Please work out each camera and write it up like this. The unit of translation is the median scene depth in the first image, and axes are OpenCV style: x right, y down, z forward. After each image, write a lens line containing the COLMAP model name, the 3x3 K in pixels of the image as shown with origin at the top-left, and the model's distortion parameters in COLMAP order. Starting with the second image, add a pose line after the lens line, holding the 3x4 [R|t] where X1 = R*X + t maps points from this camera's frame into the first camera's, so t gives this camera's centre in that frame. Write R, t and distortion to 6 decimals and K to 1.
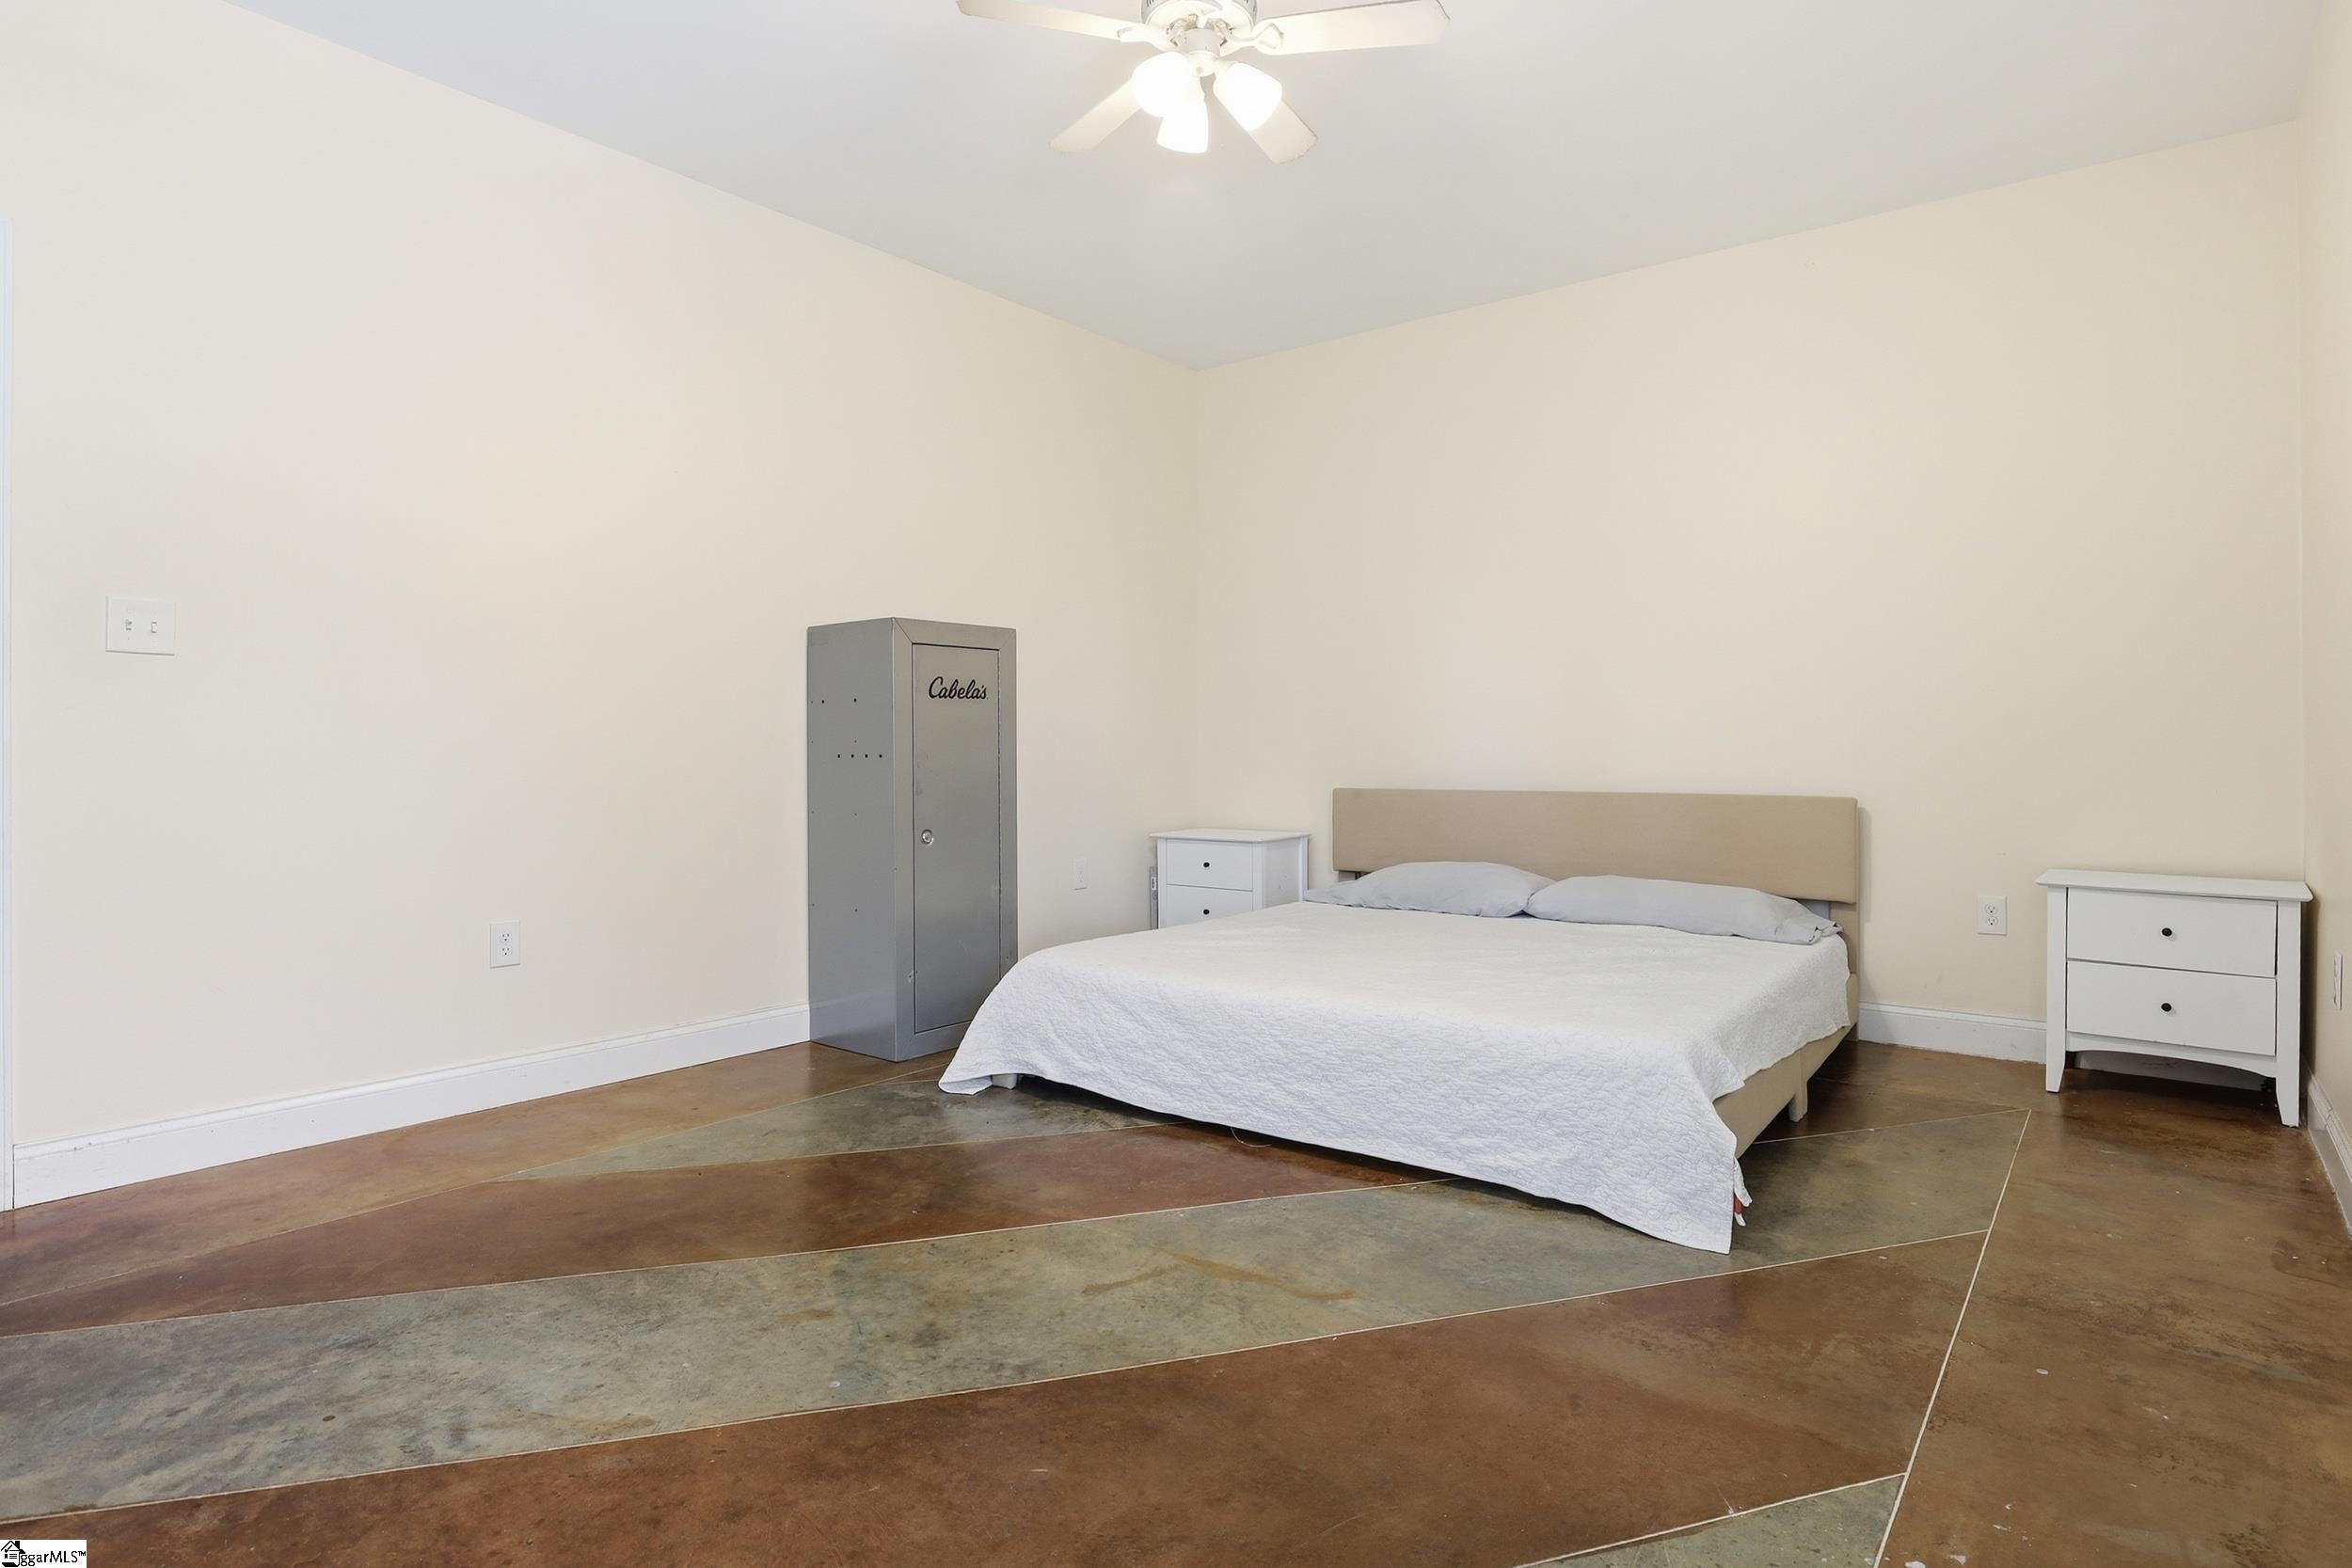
lens RADIAL K [[1254.4, 0, 1174.0], [0, 1254.4, 768.4], [0, 0, 1]] dist [-0.024884, -0.000462]
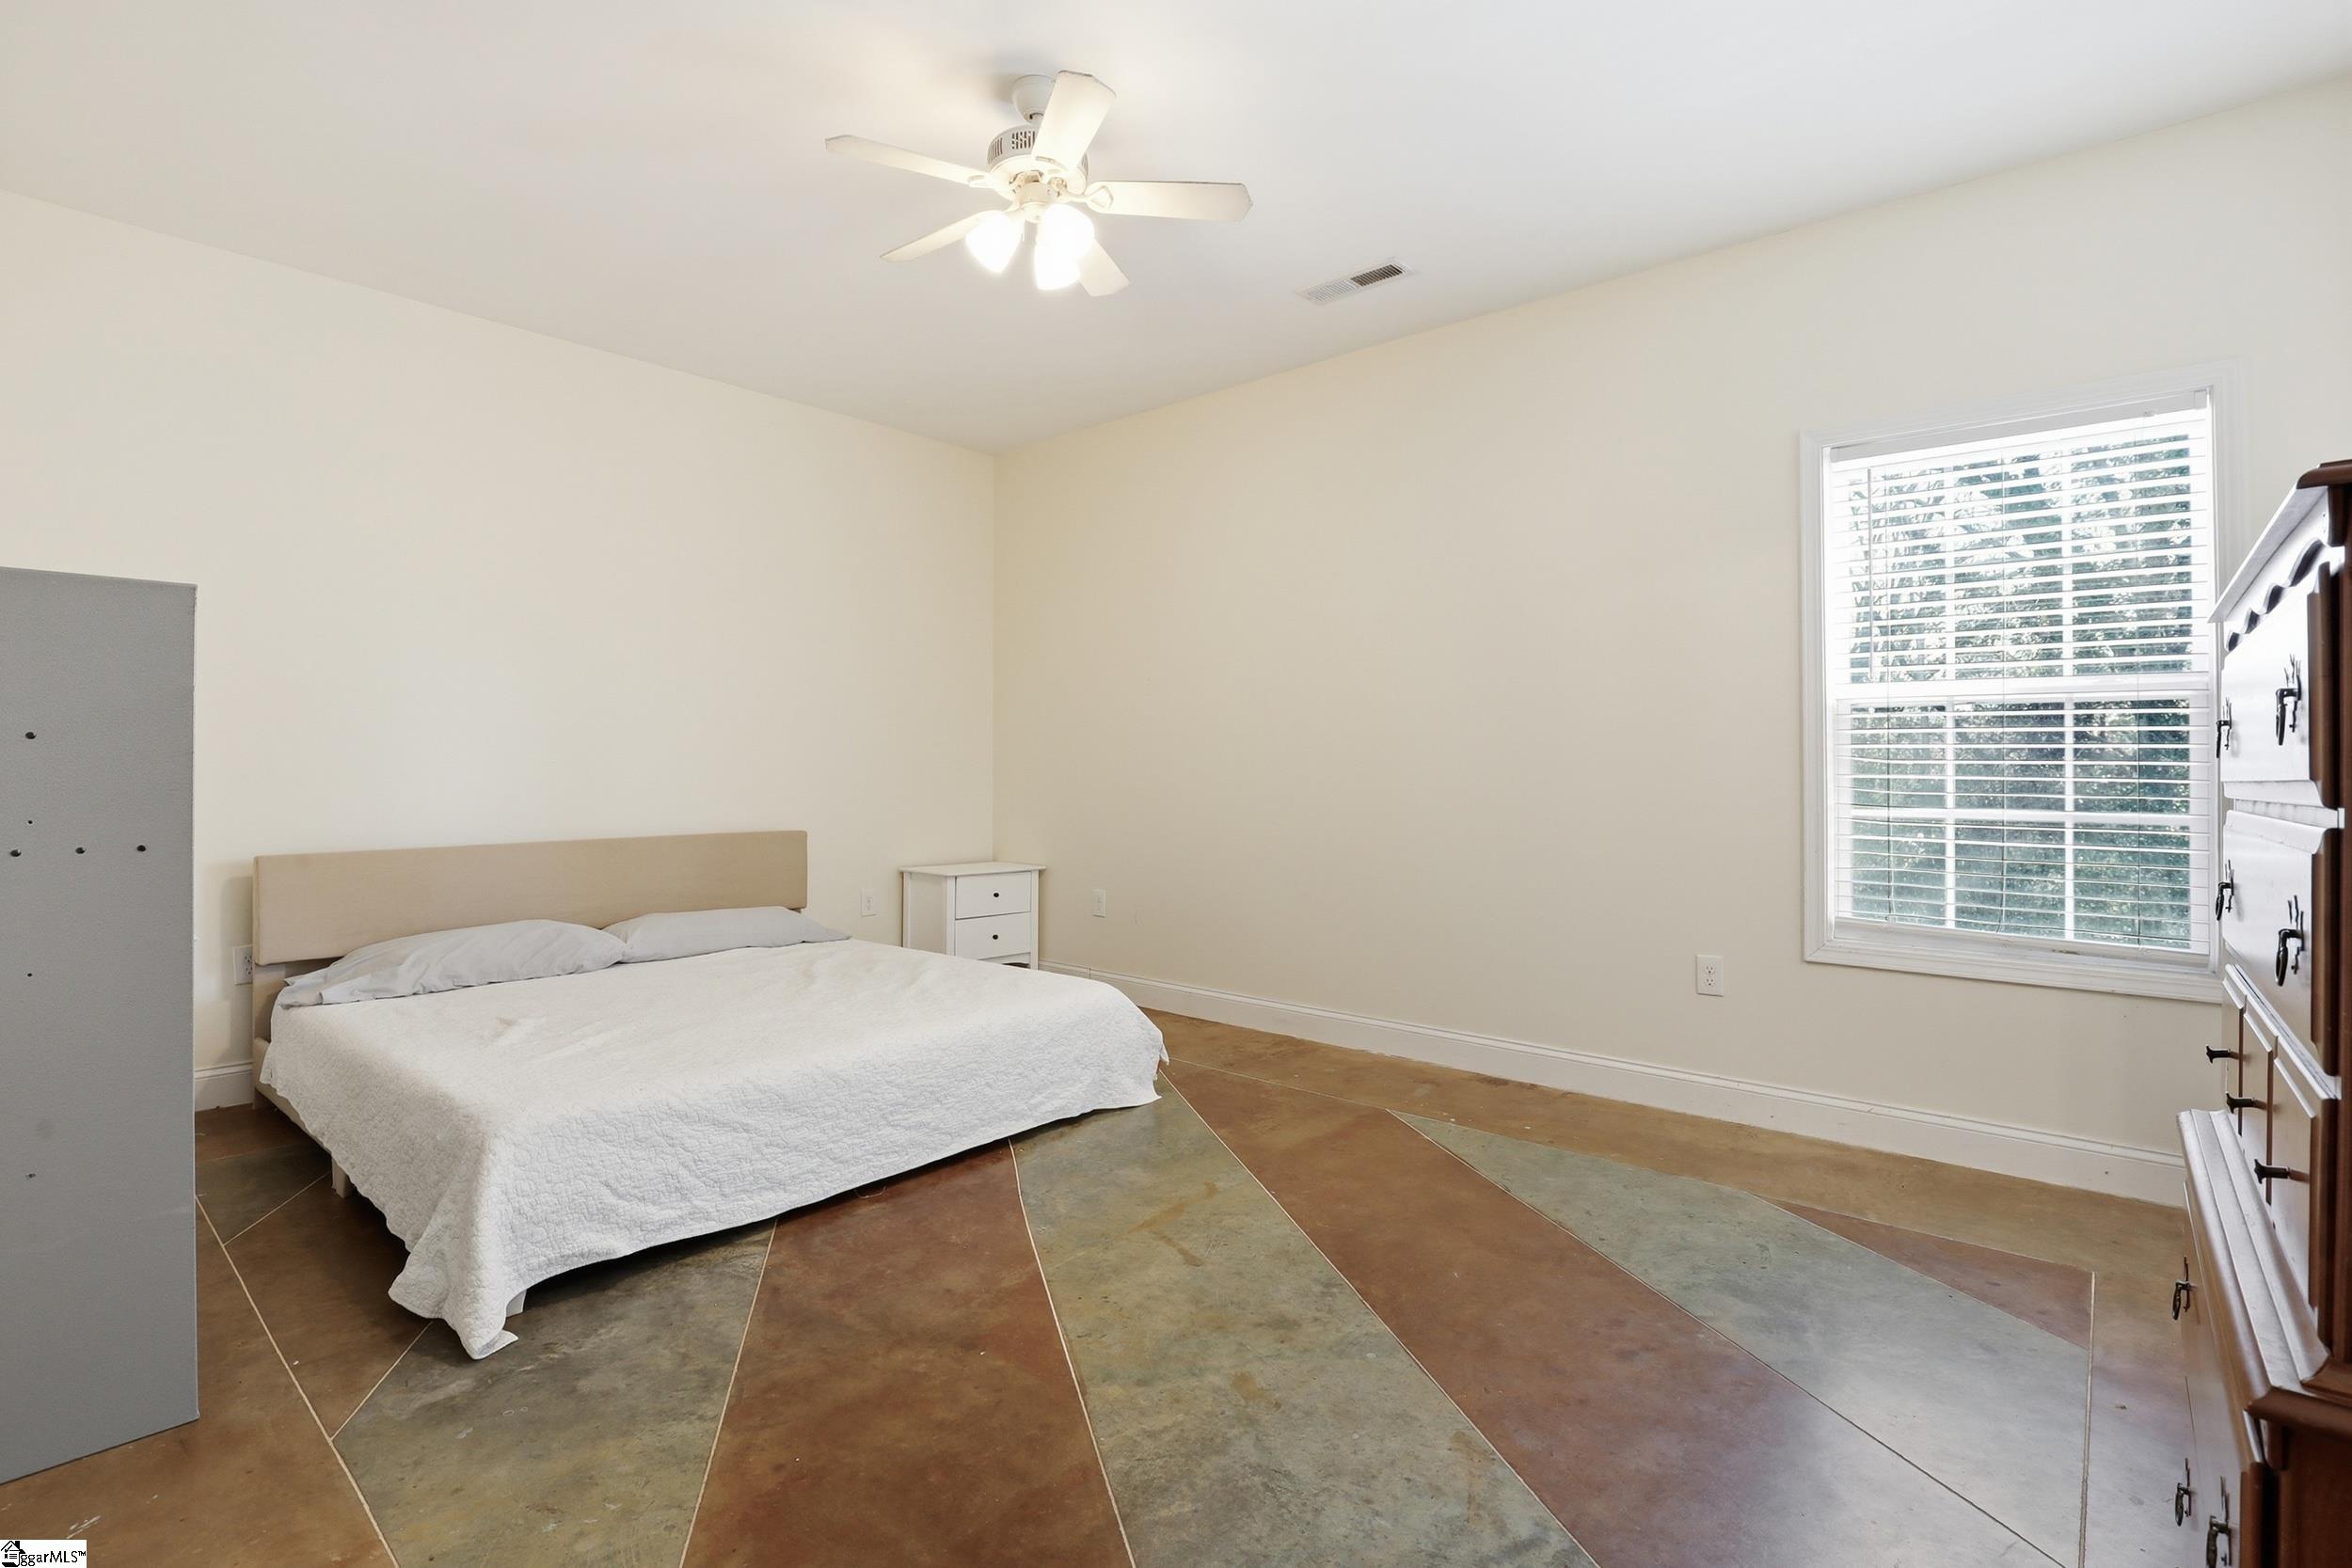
lens RADIAL K [[1102.9, 0, 1171.0], [0, 1102.9, 776.8], [0, 0, 1]] dist [-0.035765, 0.004914]
pose [[0.048475, -0.006077, 0.998806, -0.994185], [0.015189, 0.999870, 0.005346, -0.056327], [-0.998709, 0.014912, 0.048561, 0.843385]]
